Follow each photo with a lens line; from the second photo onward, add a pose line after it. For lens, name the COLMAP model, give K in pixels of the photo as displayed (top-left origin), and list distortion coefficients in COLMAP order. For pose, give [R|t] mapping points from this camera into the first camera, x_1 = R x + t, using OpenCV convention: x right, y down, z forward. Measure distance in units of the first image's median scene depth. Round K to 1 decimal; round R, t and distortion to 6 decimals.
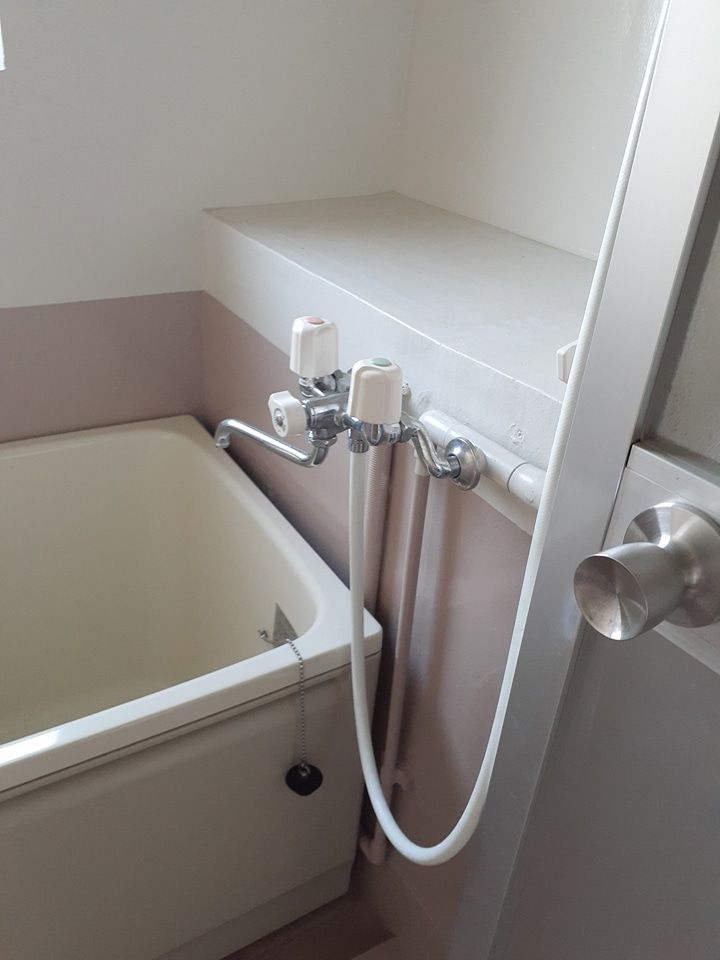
lens RADIAL K [[790.3, 0, 360.0], [0, 790.3, 480.0], [0, 0, 1]] dist [0.006990, -0.000806]
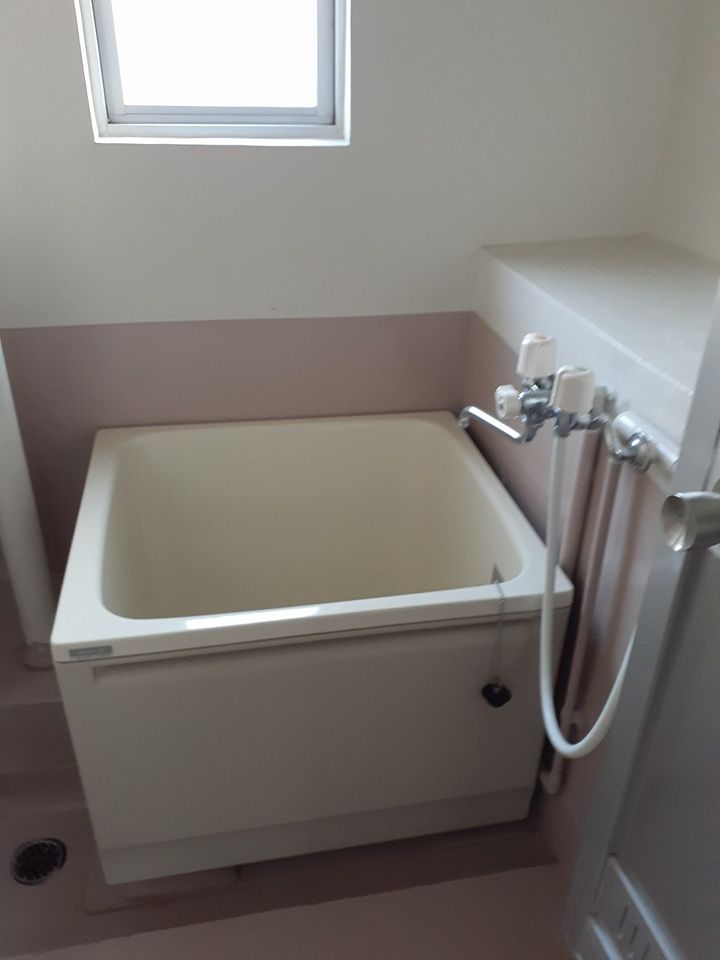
lens RADIAL K [[790.3, 0, 360.0], [0, 790.3, 480.0], [0, 0, 1]] dist [0.006990, -0.000806]
pose [[0.935808, 0.119813, -0.331523, 0.131687], [-0.128989, 0.991630, -0.005726, 0.087769], [0.328062, 0.048122, 0.943430, -0.356488]]
